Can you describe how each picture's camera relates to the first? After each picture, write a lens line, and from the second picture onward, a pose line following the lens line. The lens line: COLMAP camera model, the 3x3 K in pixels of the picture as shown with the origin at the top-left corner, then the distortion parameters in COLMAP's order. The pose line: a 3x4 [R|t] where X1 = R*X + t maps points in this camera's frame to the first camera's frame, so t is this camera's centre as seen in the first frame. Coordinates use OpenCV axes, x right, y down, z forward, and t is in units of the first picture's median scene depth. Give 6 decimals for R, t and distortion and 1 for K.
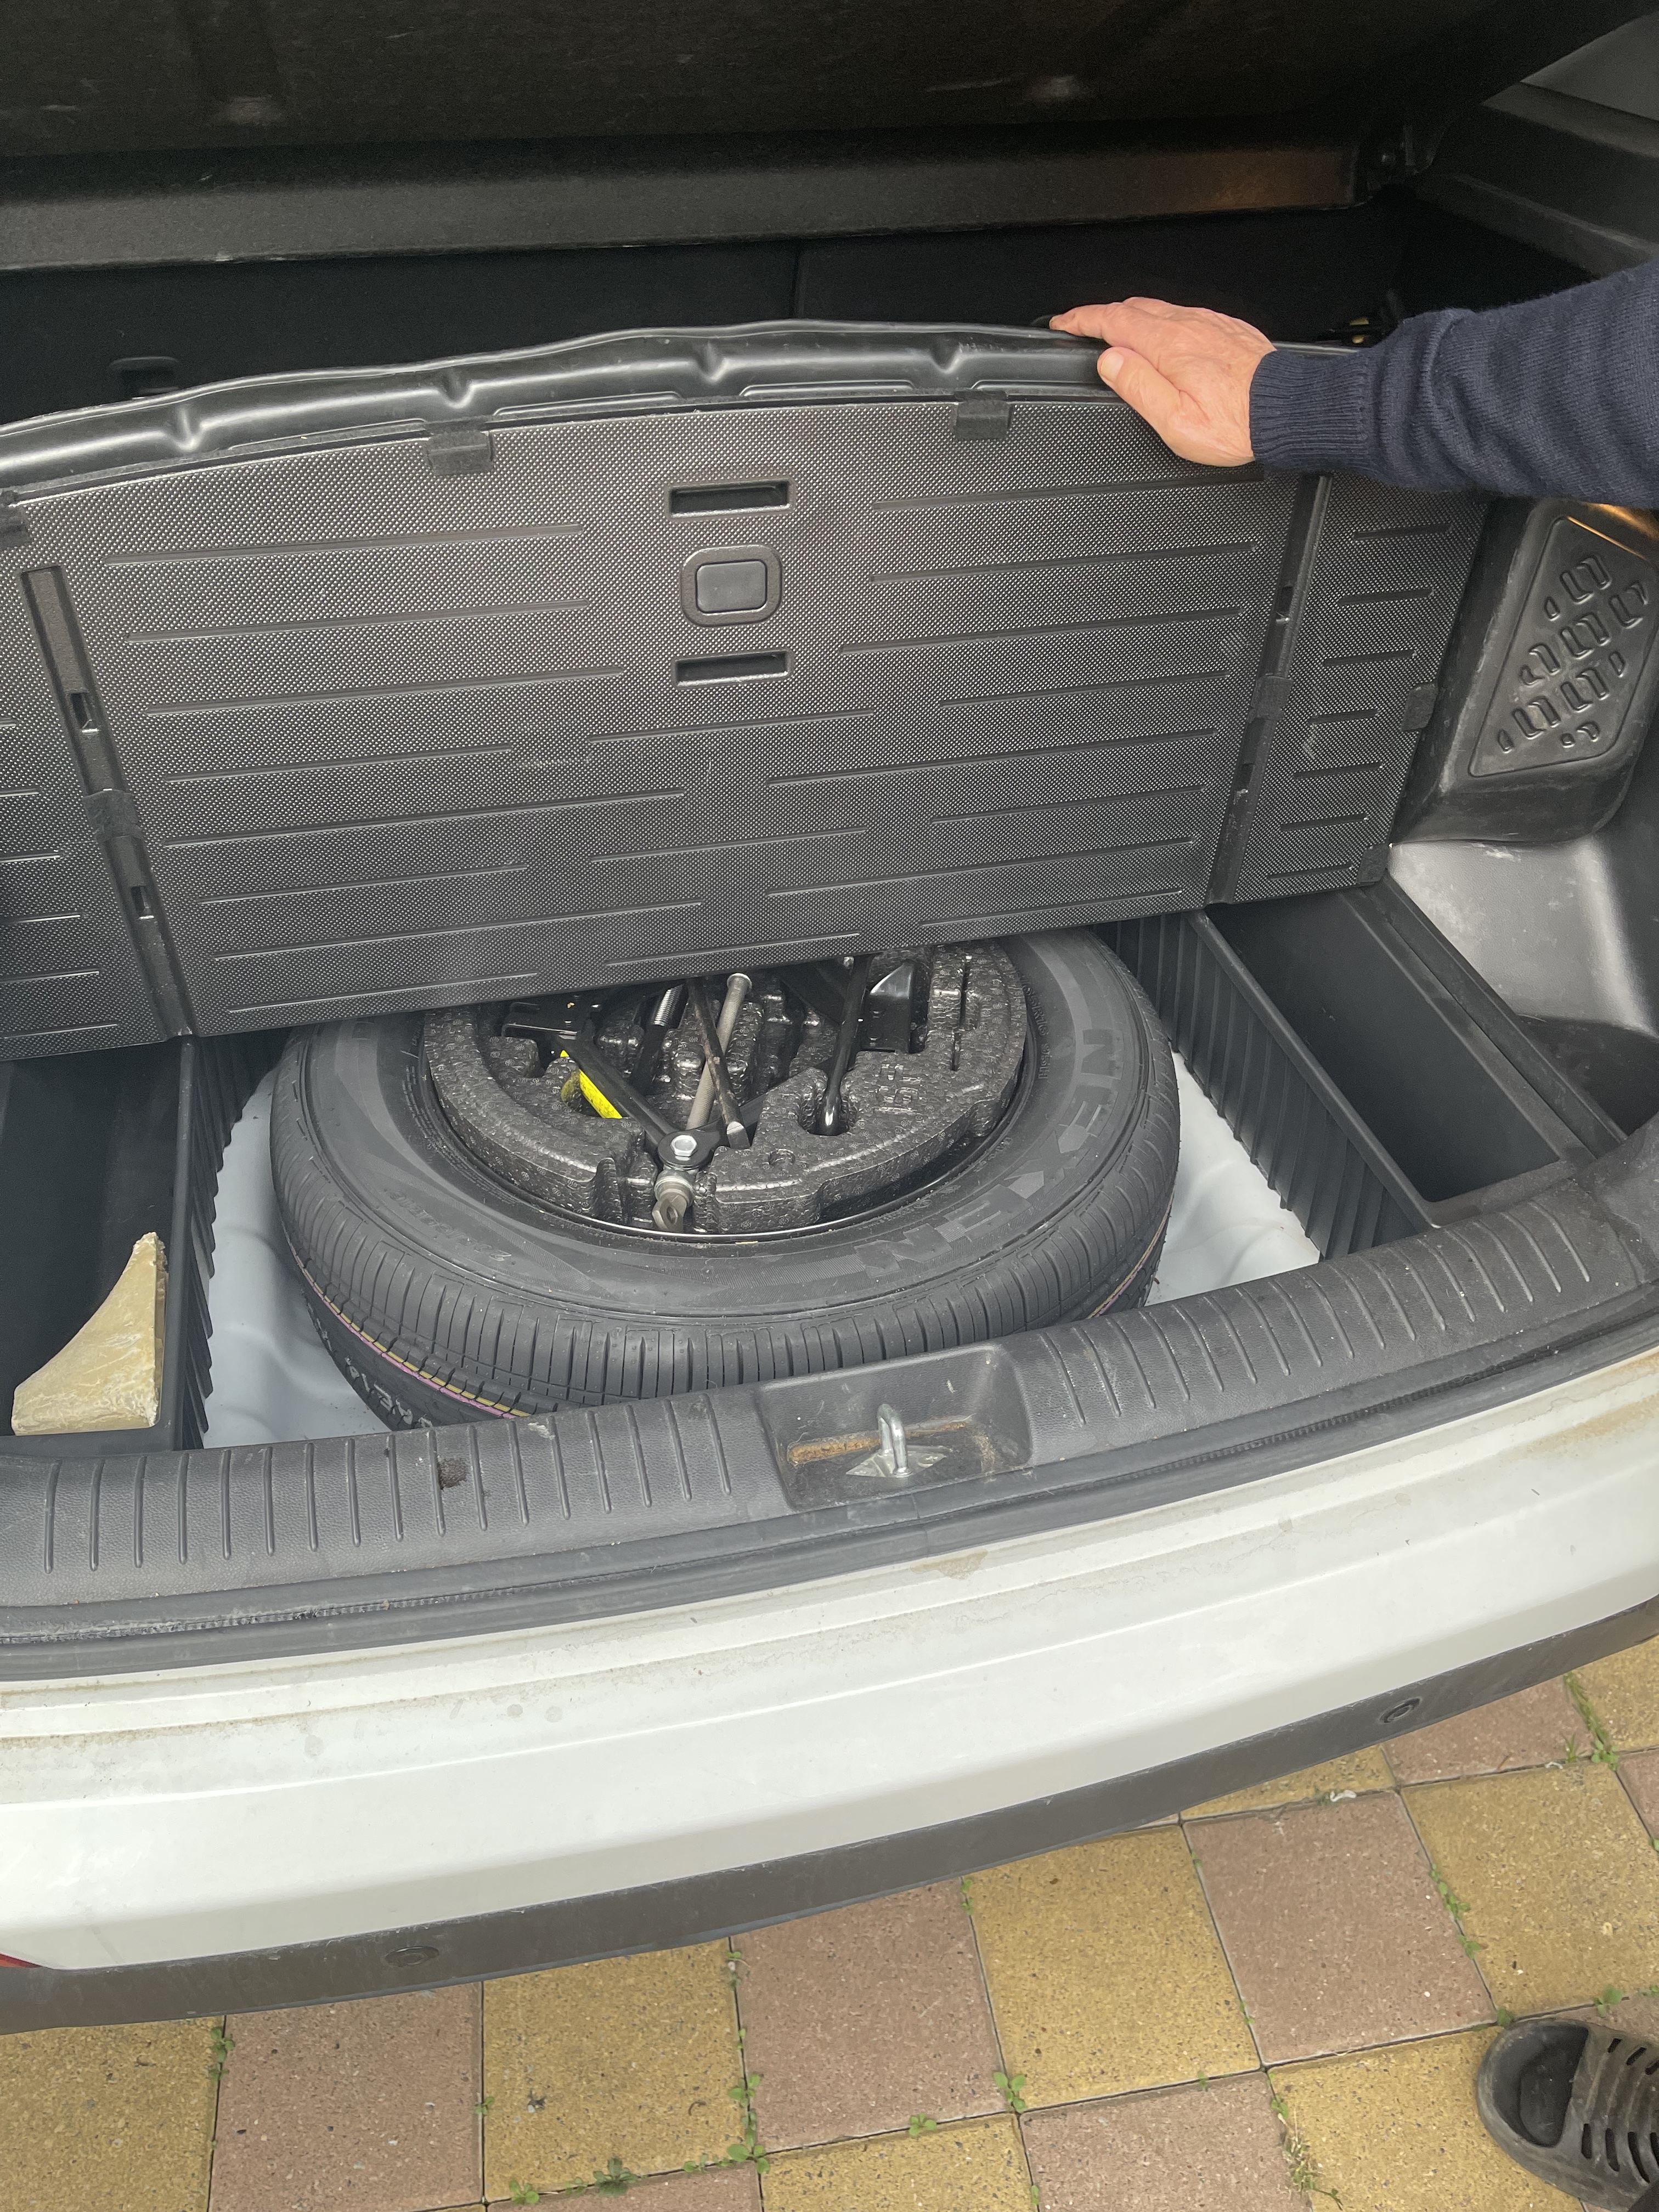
lens RADIAL K [[1653.2, 0, 829.5], [0, 1653.2, 1106.0], [0, 0, 1]] dist [0.070572, -0.098947]
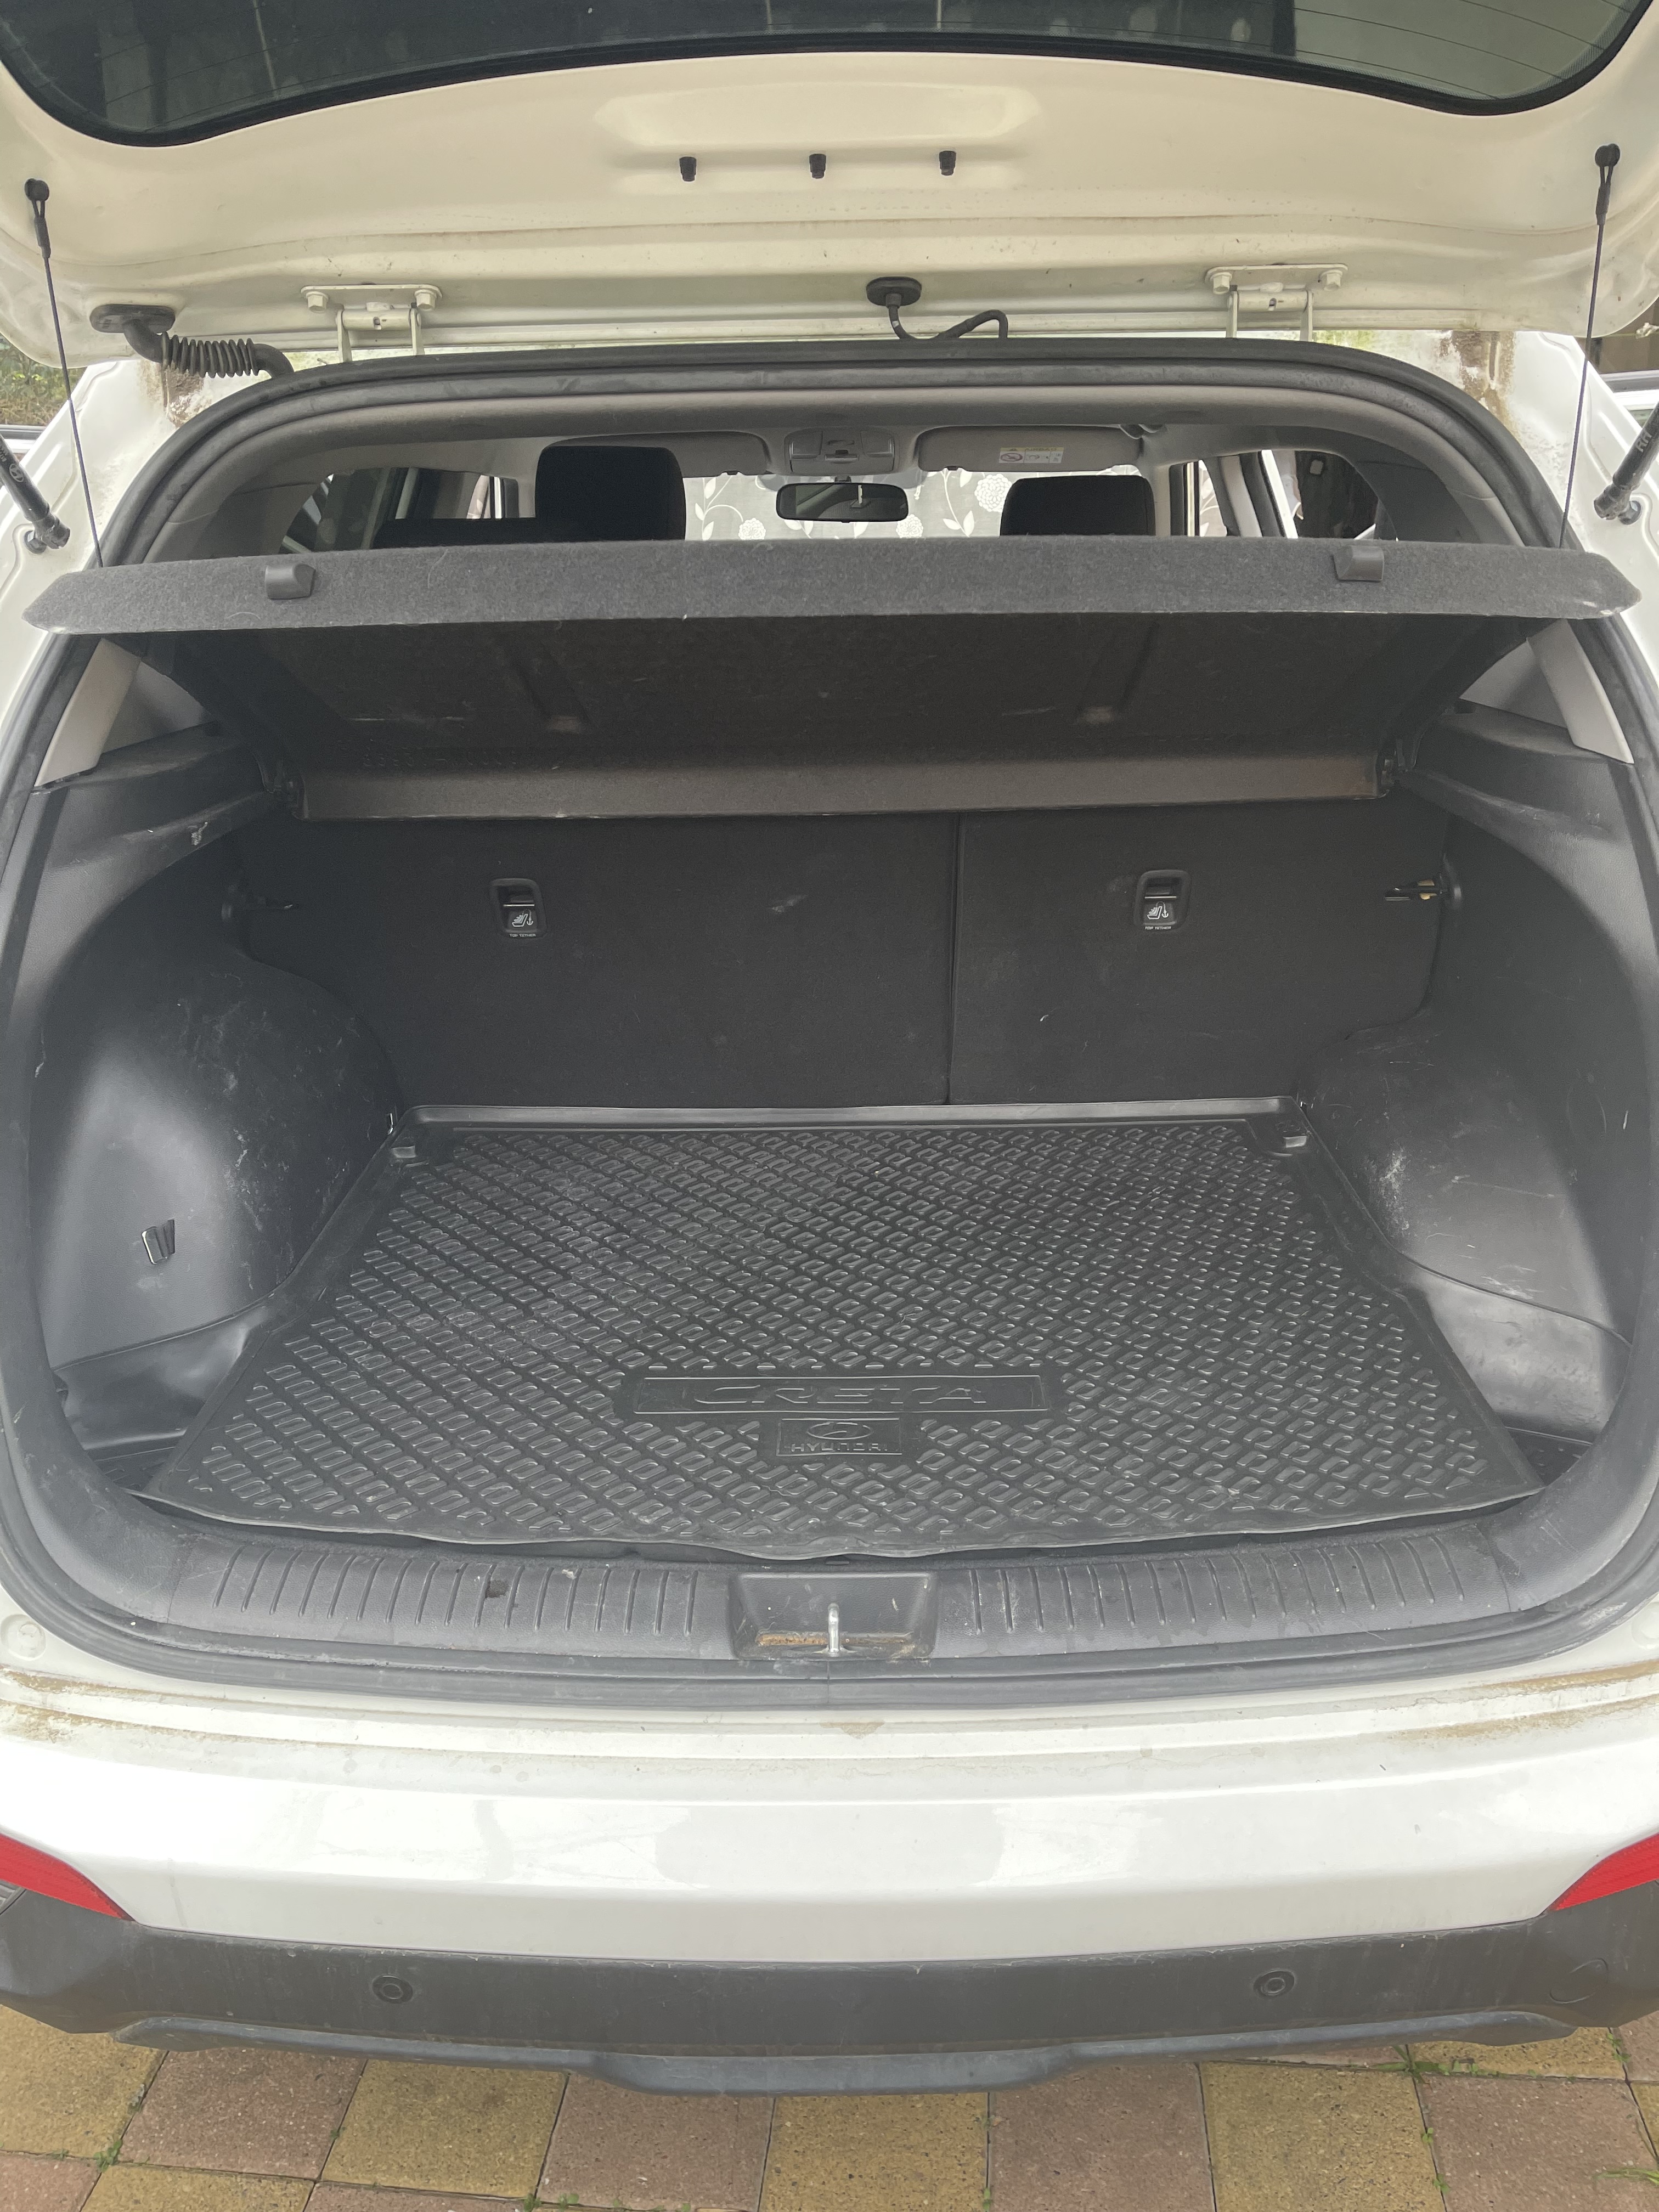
lens RADIAL K [[1653.2, 0, 829.5], [0, 1653.2, 1106.0], [0, 0, 1]] dist [0.070572, -0.098947]
pose [[0.965277, 0.056886, -0.254959, 0.336732], [-0.139439, 0.937530, -0.318738, 0.233009], [0.220900, 0.343222, 0.912908, -0.290989]]
